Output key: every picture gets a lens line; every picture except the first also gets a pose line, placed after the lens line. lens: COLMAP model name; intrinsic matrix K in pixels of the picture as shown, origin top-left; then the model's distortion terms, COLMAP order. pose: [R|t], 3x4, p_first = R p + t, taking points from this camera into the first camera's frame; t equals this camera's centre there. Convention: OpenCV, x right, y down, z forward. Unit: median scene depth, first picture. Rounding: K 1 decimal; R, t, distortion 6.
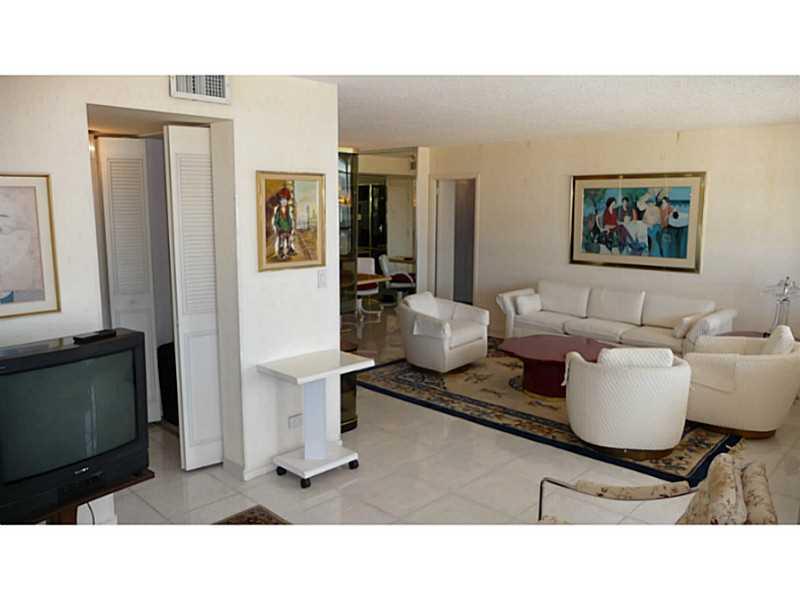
lens RADIAL K [[634.5, 0, 396.4], [0, 634.5, 300.6], [0, 0, 1]] dist [-0.051190, 0.048887]
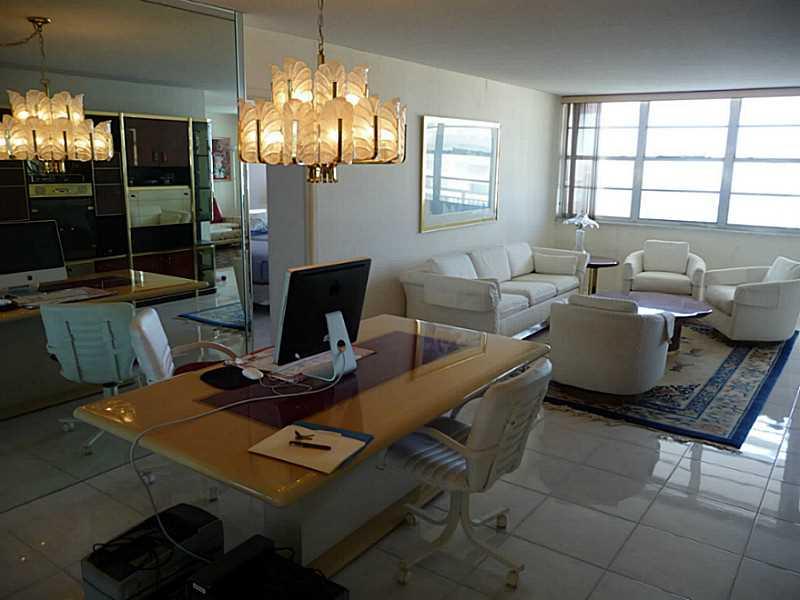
lens RADIAL K [[634.5, 0, 396.4], [0, 634.5, 300.6], [0, 0, 1]] dist [-0.051190, 0.048887]
pose [[-0.134770, -0.222255, 0.965629, -0.687959], [0.146856, 0.959277, 0.241289, -0.244277], [-0.979934, 0.174328, -0.096643, 1.513408]]
